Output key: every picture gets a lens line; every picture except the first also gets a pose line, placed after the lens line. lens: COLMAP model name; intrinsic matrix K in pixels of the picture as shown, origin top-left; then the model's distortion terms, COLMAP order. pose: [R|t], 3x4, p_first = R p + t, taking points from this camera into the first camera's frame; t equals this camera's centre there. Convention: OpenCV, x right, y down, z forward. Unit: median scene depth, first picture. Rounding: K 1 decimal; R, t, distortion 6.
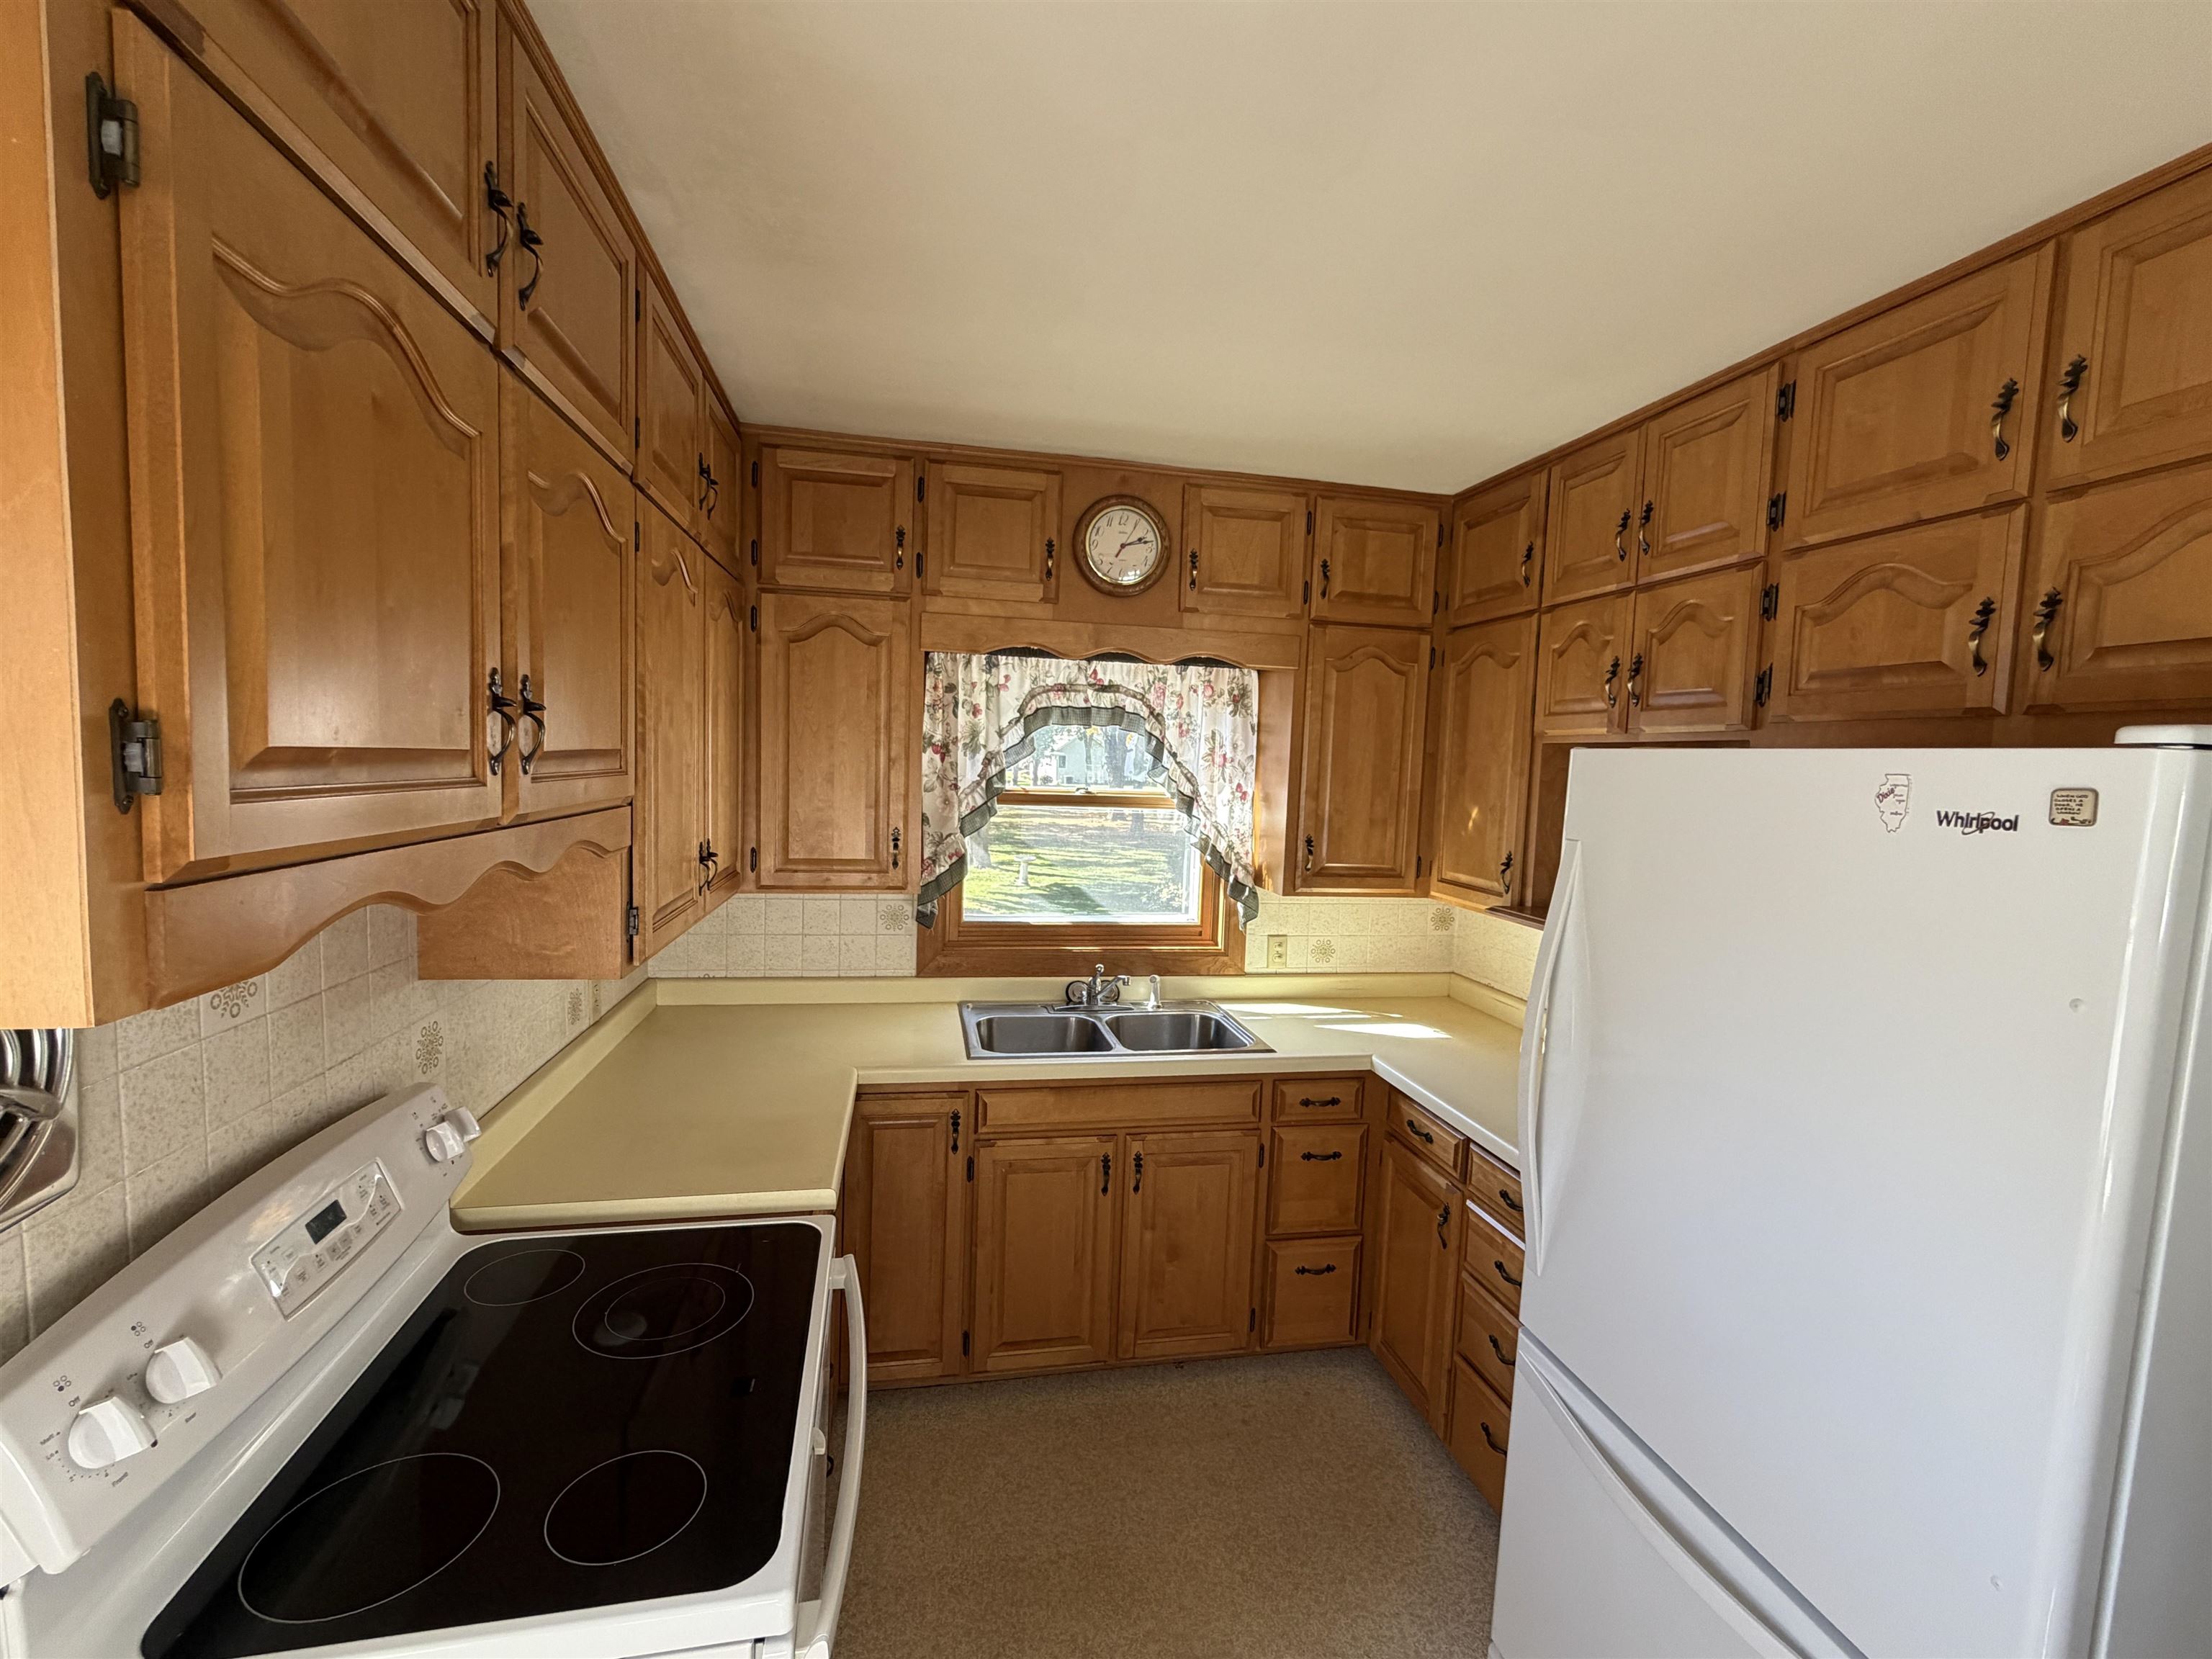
lens RADIAL K [[913.1, 0, 1095.7], [0, 913.1, 829.8], [0, 0, 1]] dist [0.001203, -0.000009]
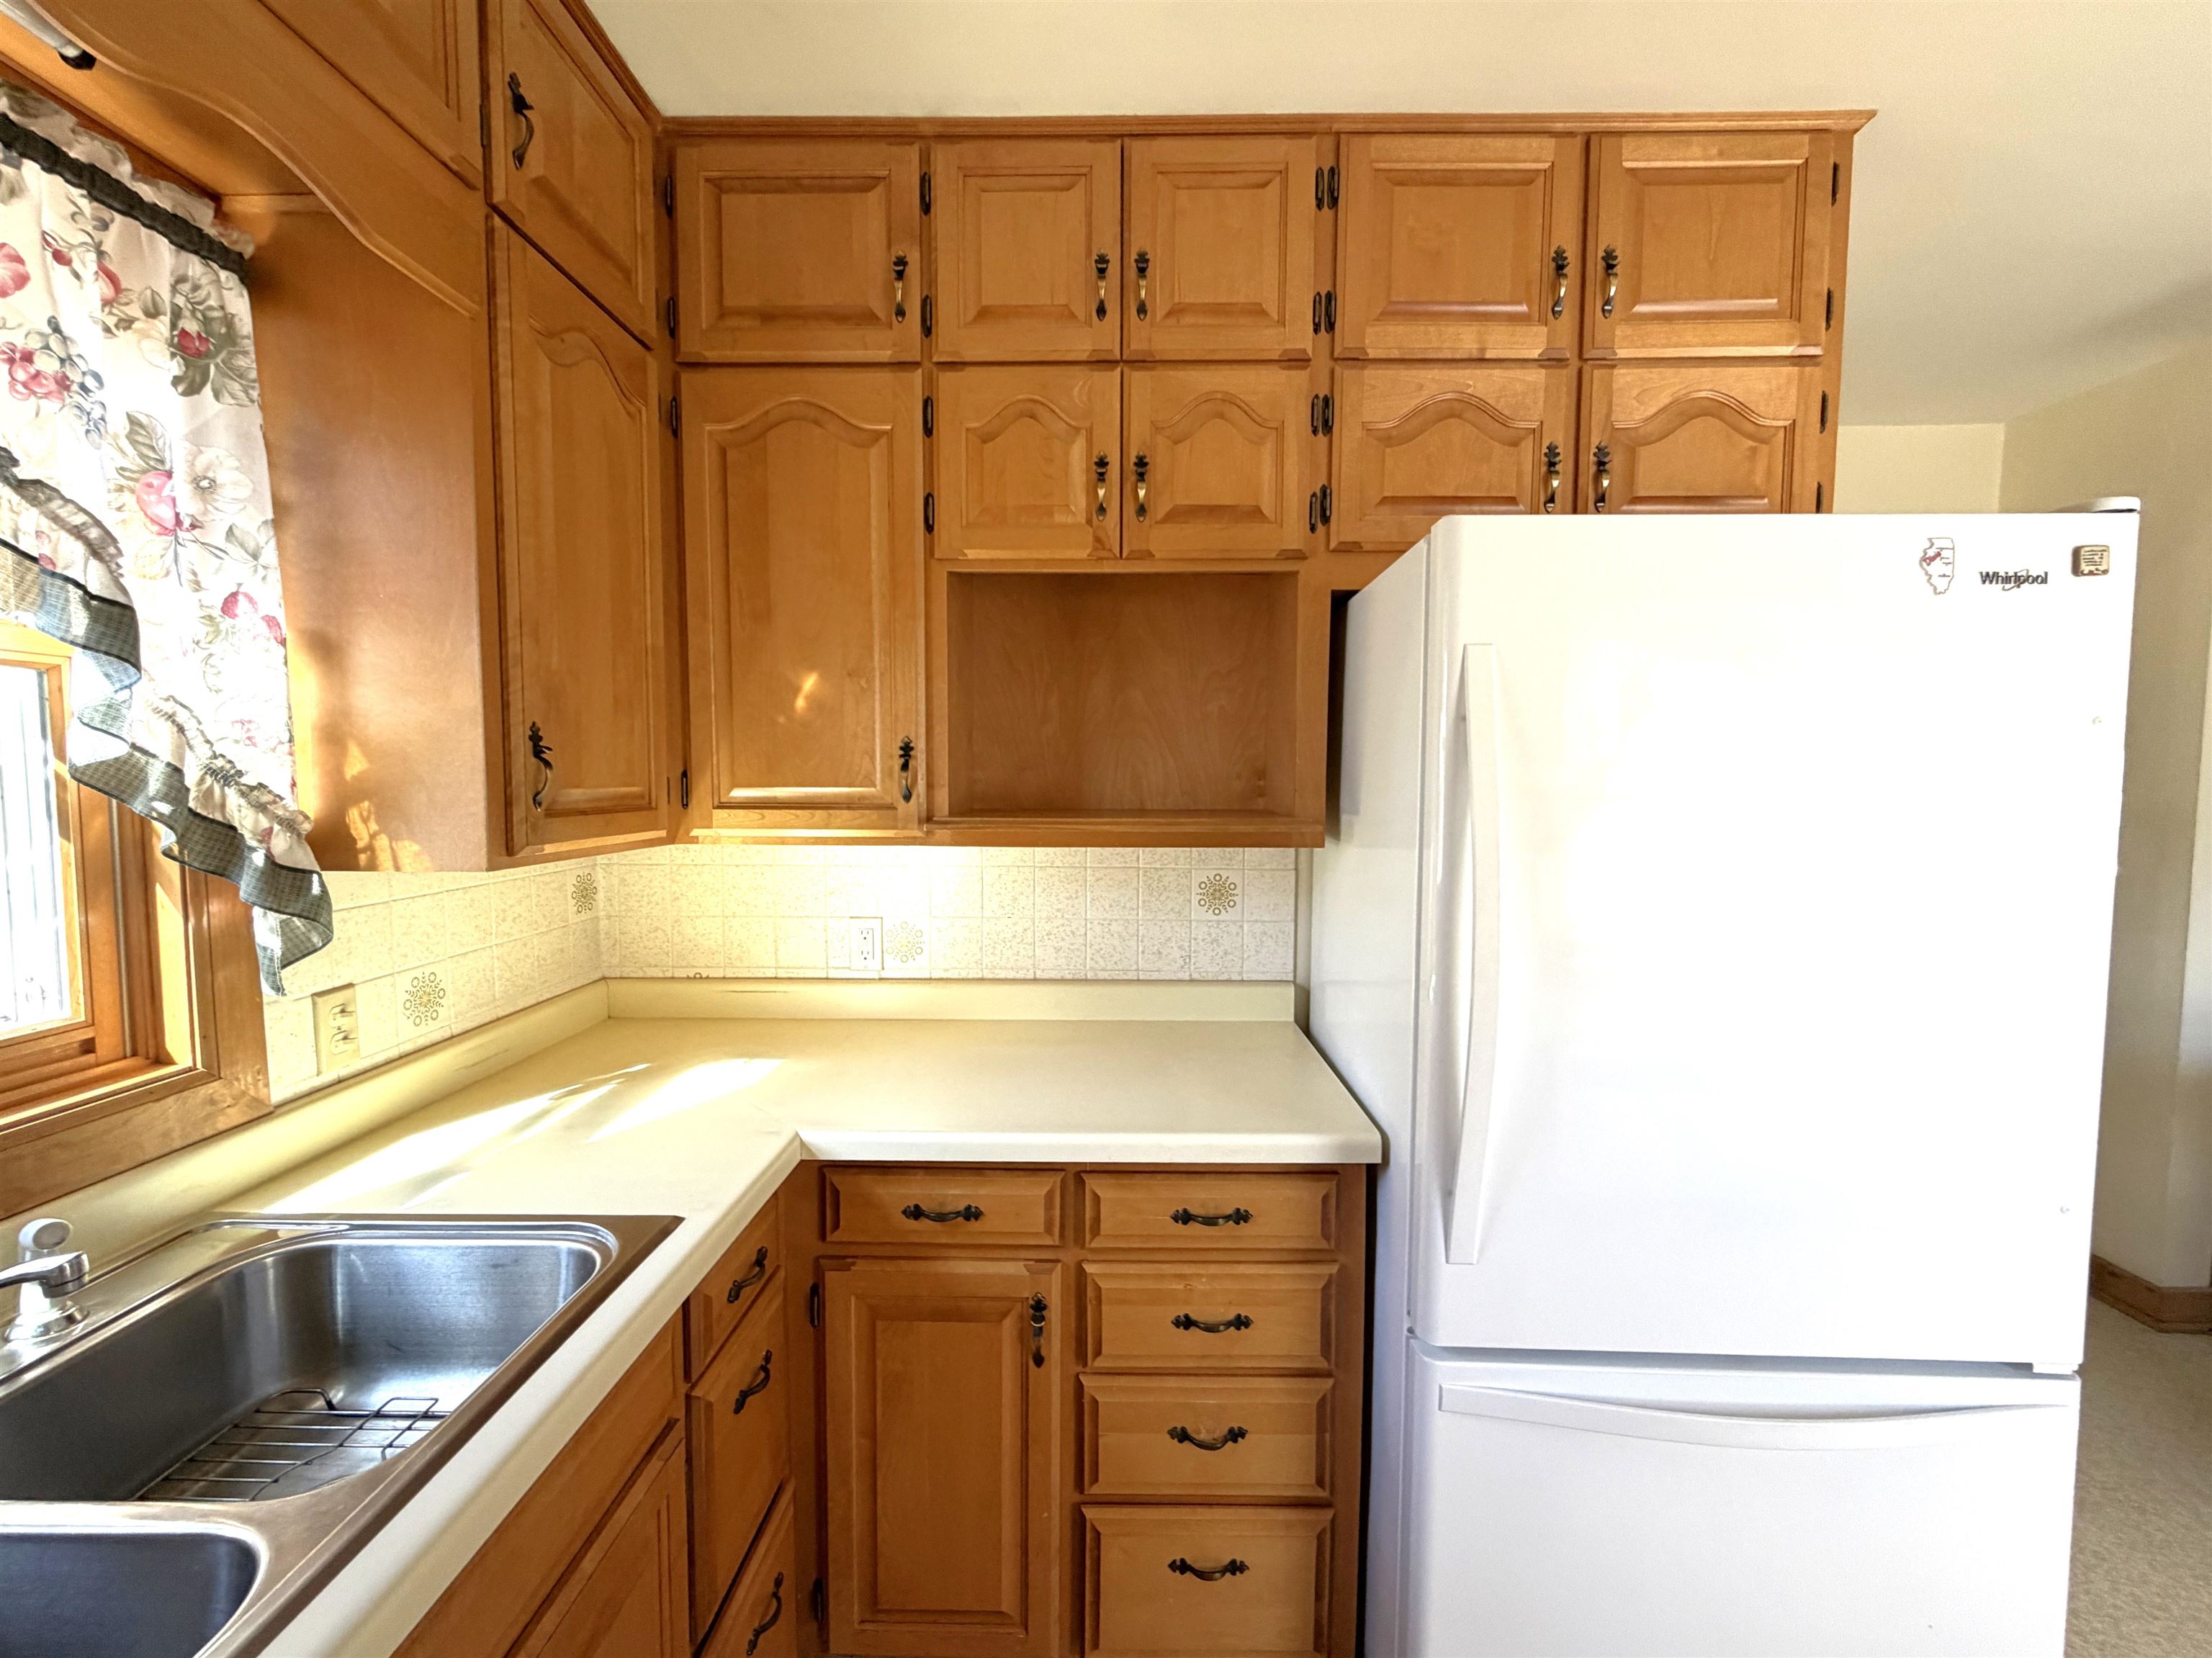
lens RADIAL K [[913.0, 0, 1095.7], [0, 913.0, 829.3], [0, 0, 1]] dist [0.001203, -0.000009]
pose [[0.217181, -0.096876, 0.971312, -0.156186], [0.076765, 0.993676, 0.081942, 0.046316], [-0.973108, 0.056767, 0.223244, 0.731454]]
